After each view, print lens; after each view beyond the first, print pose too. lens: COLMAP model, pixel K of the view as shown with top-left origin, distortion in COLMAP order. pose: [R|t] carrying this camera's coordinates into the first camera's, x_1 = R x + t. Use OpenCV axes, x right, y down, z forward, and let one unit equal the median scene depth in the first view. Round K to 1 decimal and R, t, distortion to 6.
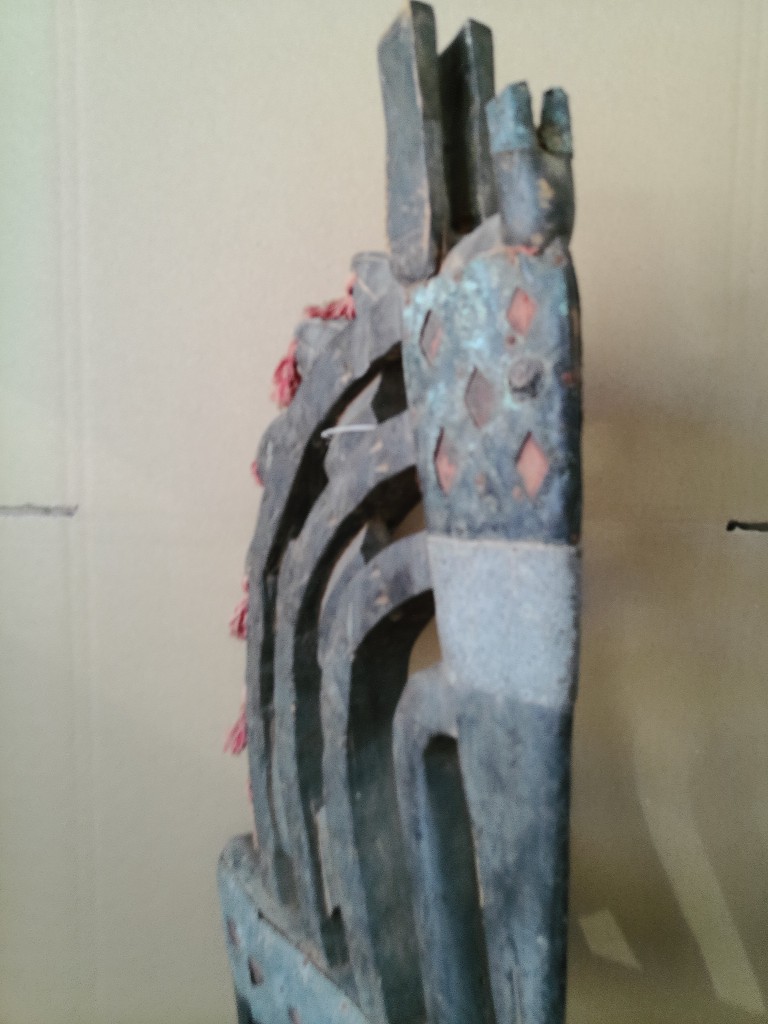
lens RADIAL K [[972.5, 0, 312.6], [0, 972.5, 440.1], [0, 0, 1]] dist [-0.018621, 0.000000]
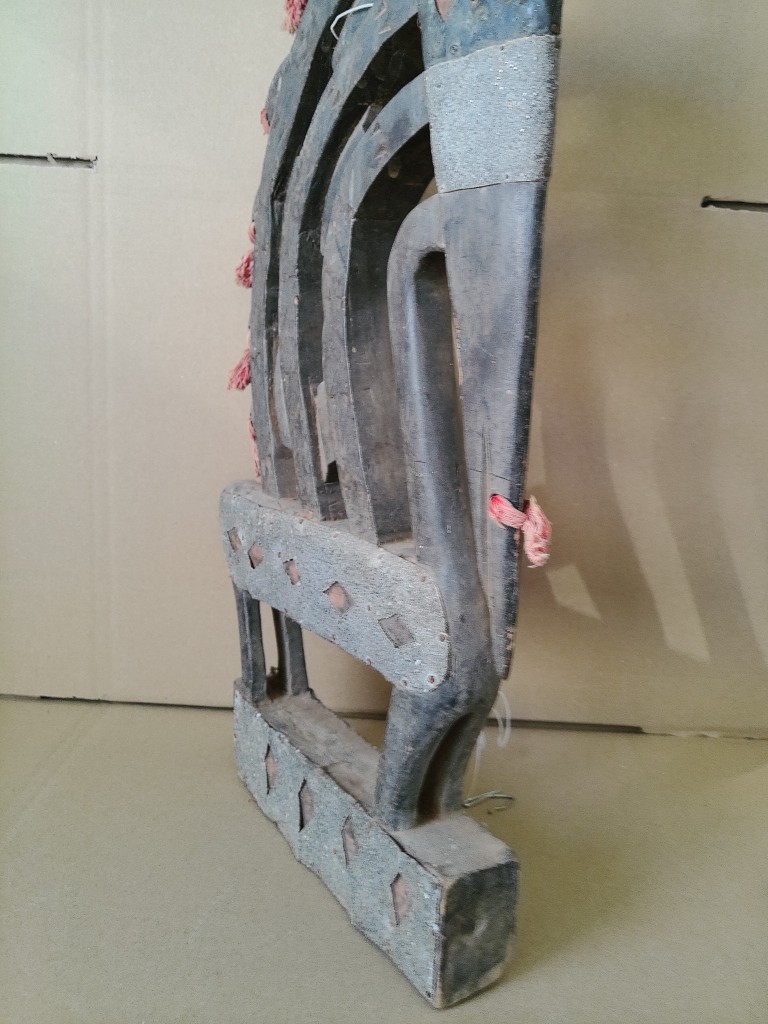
lens RADIAL K [[972.5, 0, 315.6], [0, 972.5, 453.1], [0, 0, 1]] dist [-0.018621, 0.000000]
pose [[0.999568, 0.027204, 0.011080, -0.006796], [-0.028150, 0.994907, 0.096789, 0.389978], [-0.008391, -0.097059, 0.995243, -0.133241]]
